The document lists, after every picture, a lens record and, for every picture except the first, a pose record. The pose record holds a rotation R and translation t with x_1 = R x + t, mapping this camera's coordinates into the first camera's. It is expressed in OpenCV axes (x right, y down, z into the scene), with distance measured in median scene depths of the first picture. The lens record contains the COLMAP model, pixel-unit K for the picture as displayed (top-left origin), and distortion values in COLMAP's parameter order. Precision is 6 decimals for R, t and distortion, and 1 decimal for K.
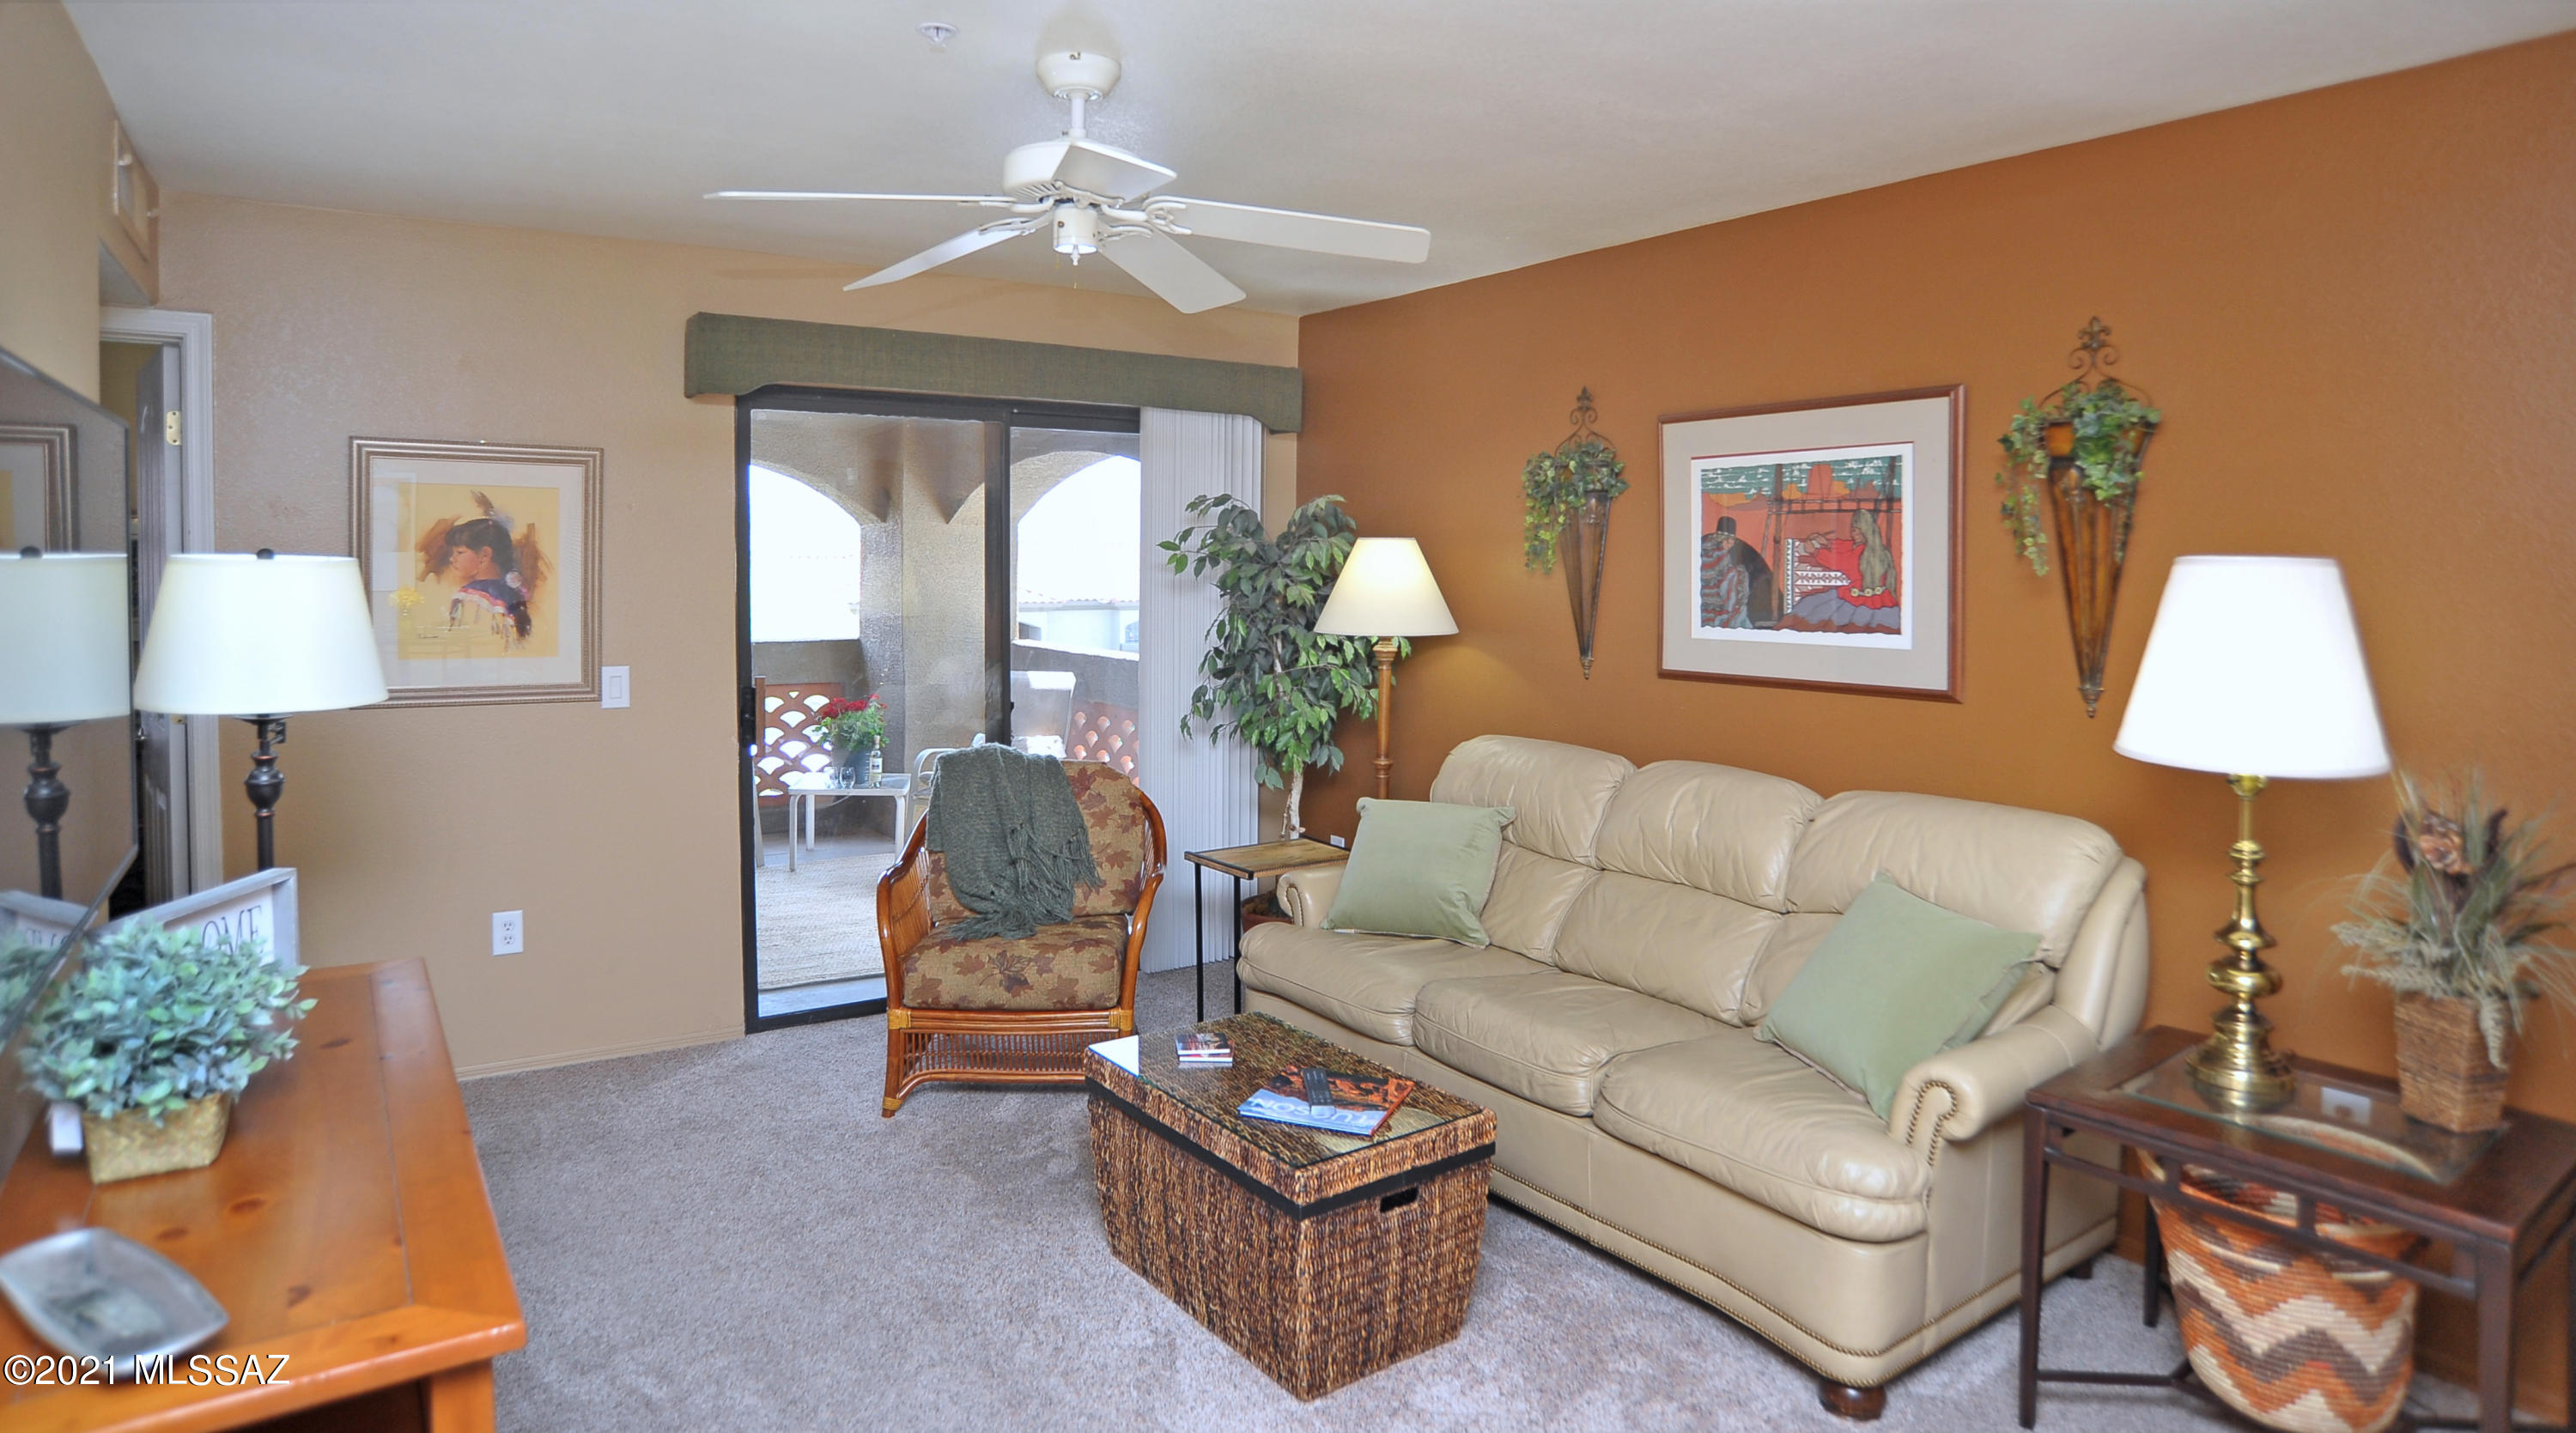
lens RADIAL K [[1437.0, 0, 1275.7], [0, 1437.0, 601.8], [0, 0, 1]] dist [-0.076698, 0.000345]
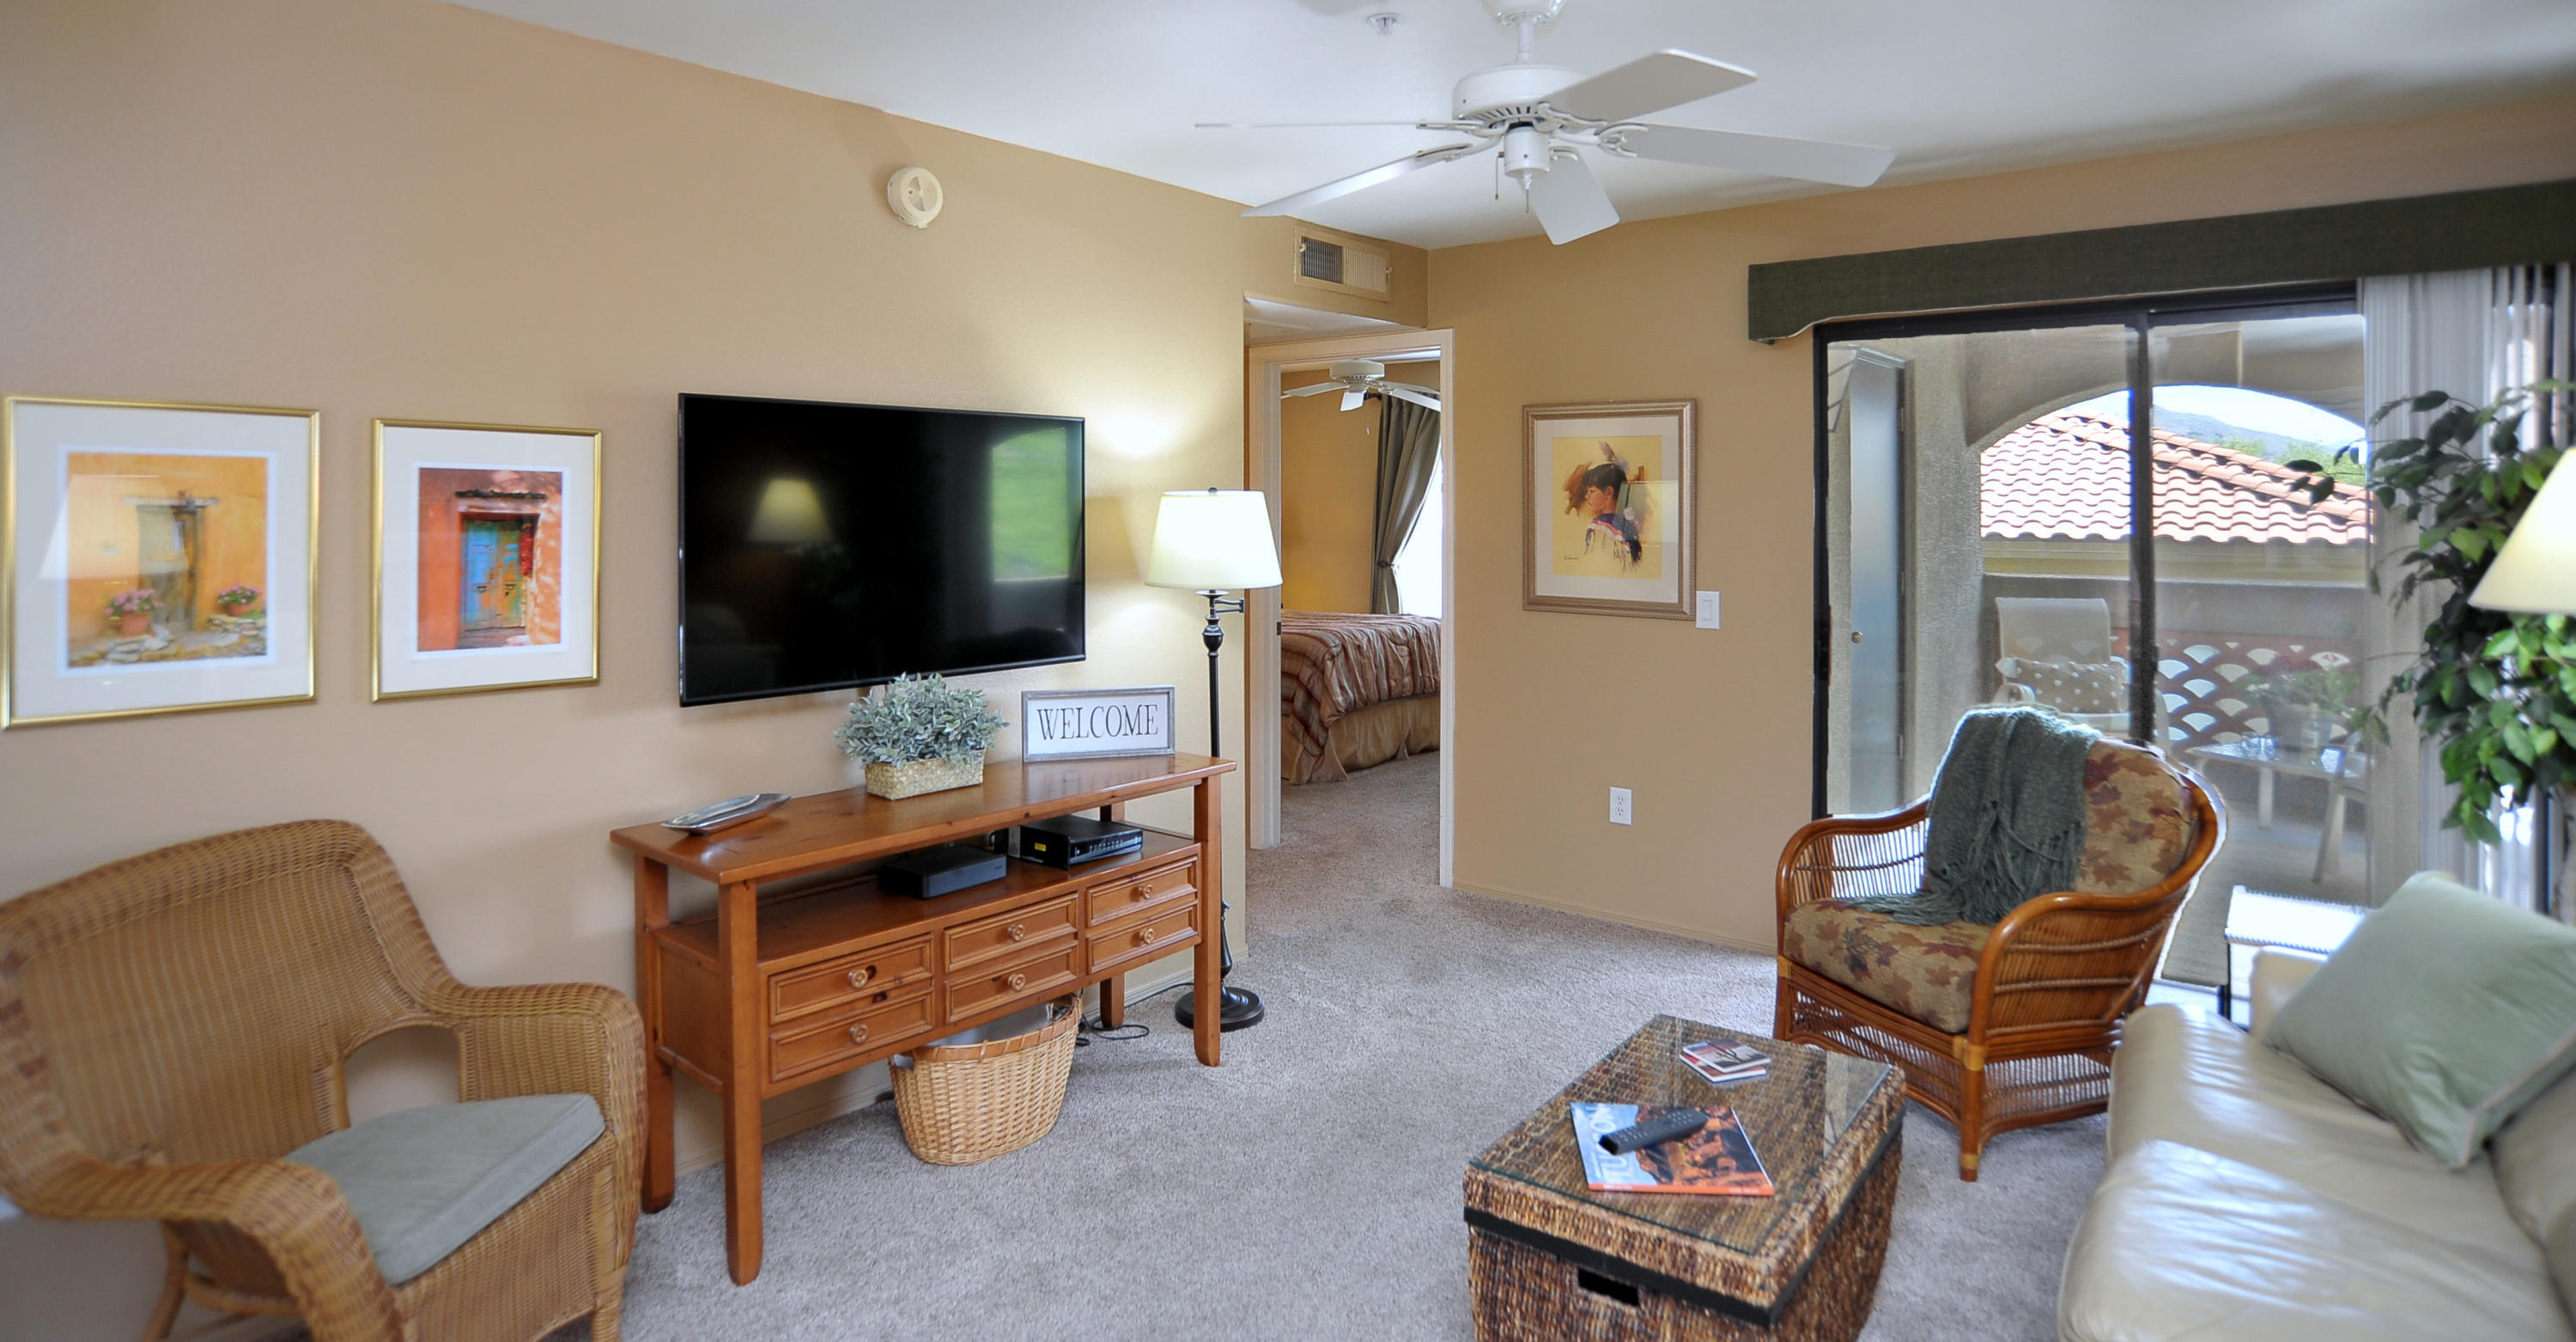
lens RADIAL K [[1328.9, 0, 1282.7], [0, 1328.9, 512.4], [0, 0, 1]] dist [-0.060697, 0.000008]
pose [[0.281747, -0.003110, -0.959484, 0.468726], [-0.027259, 0.999565, -0.011244, 0.004168], [0.959101, 0.029323, 0.281540, 0.396614]]
